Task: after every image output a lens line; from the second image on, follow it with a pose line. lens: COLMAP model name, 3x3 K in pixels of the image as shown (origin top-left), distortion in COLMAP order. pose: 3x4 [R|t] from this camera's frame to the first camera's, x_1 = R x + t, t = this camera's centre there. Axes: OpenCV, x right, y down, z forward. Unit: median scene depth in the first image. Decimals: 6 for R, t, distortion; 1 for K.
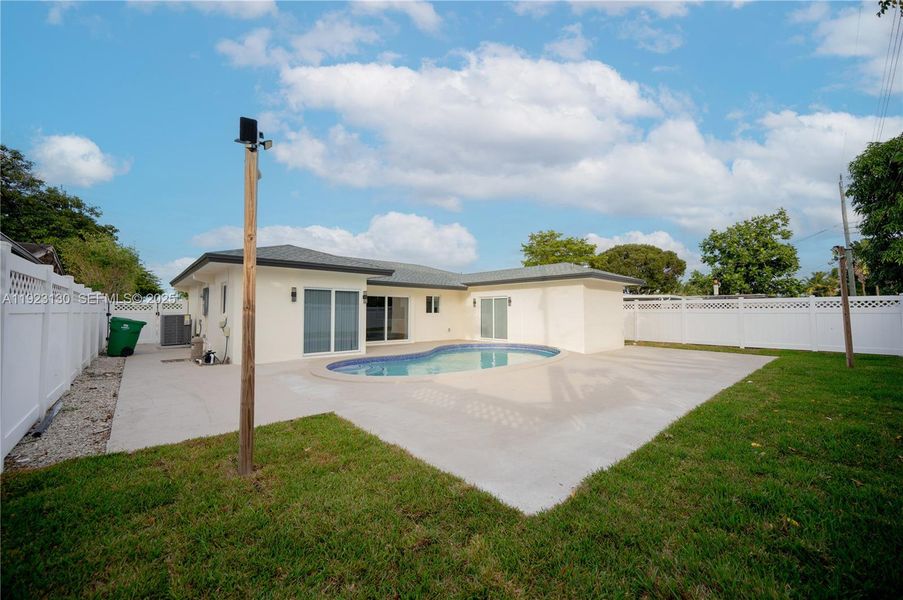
lens RADIAL K [[357.3, 0, 451.5], [0, 357.3, 300.0], [0, 0, 1]] dist [0.000649, -0.000086]
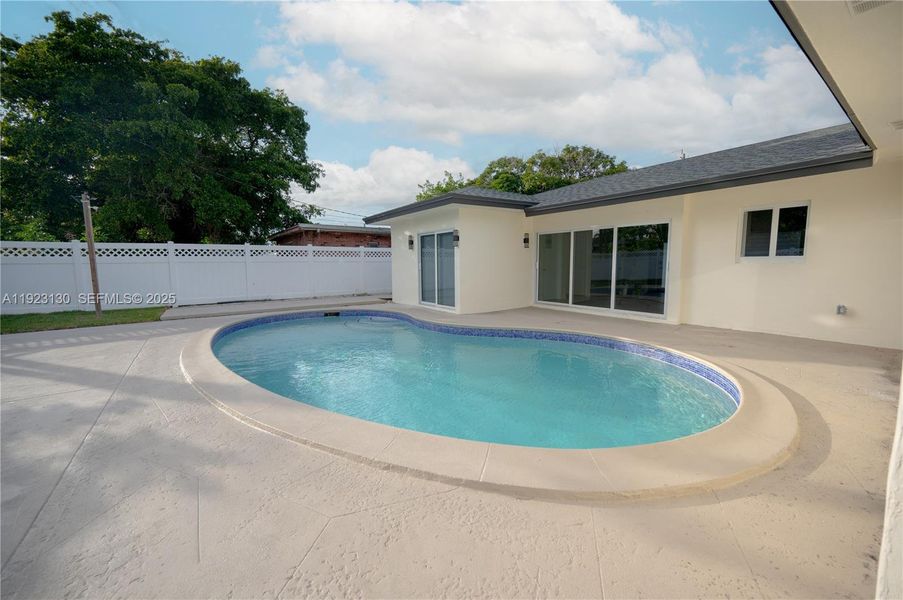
lens RADIAL K [[357.3, 0, 451.5], [0, 357.3, 300.0], [0, 0, 1]] dist [0.000649, -0.000086]
pose [[-0.114599, 0.103750, -0.987979, 0.360535], [0.044724, 0.994062, 0.099201, 0.032811], [0.992405, -0.032818, -0.118559, 0.771855]]
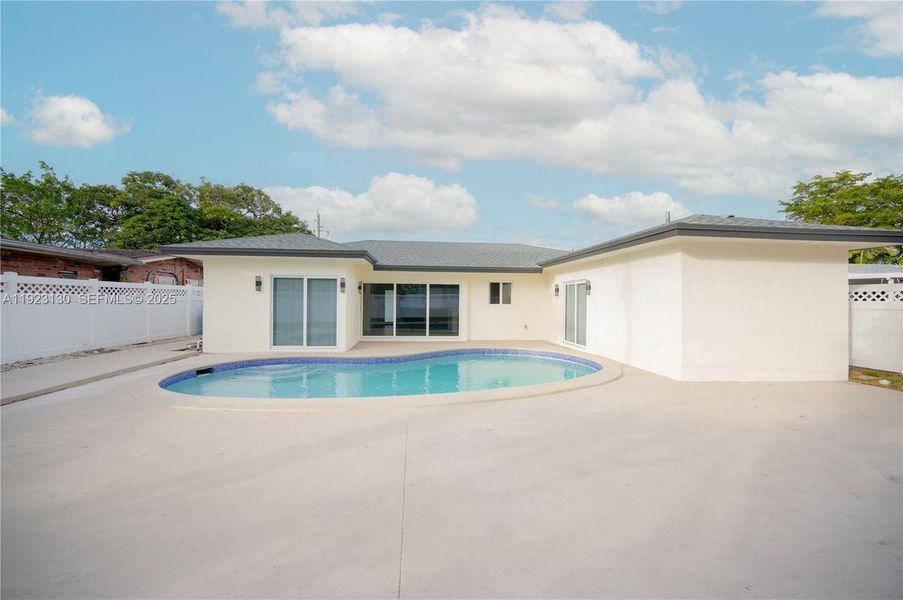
lens RADIAL K [[357.3, 0, 451.5], [0, 357.3, 300.0], [0, 0, 1]] dist [0.000649, -0.000086]
pose [[0.808864, 0.007971, -0.587941, 0.335432], [0.011729, 0.999490, 0.029687, 0.004158], [0.587879, -0.030909, 0.808359, 0.333191]]
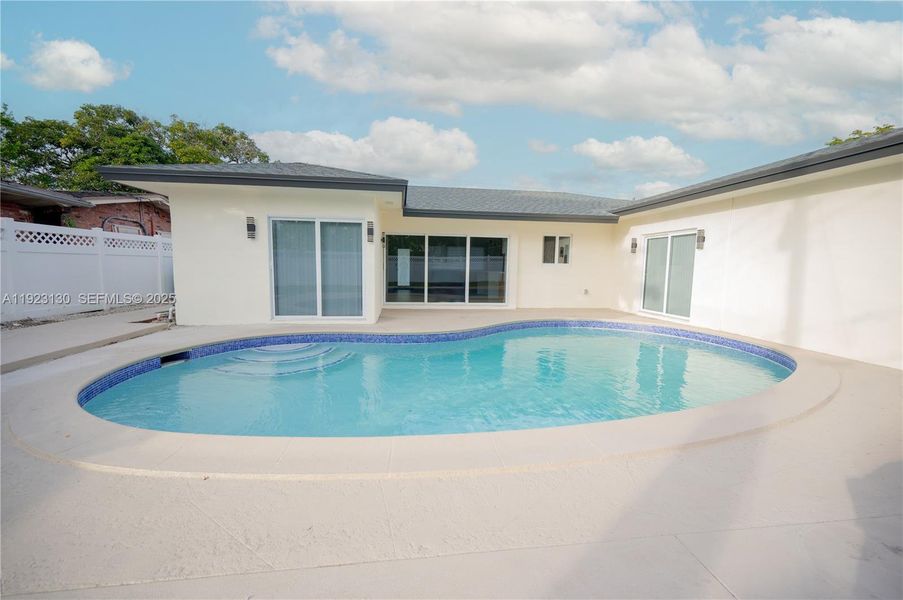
lens RADIAL K [[357.3, 0, 451.5], [0, 357.3, 300.0], [0, 0, 1]] dist [0.000649, -0.000086]
pose [[0.823719, 0.067666, -0.562947, 0.160704], [0.003855, 0.992162, 0.124899, 0.022955], [0.566986, -0.105052, 0.817001, 0.407810]]
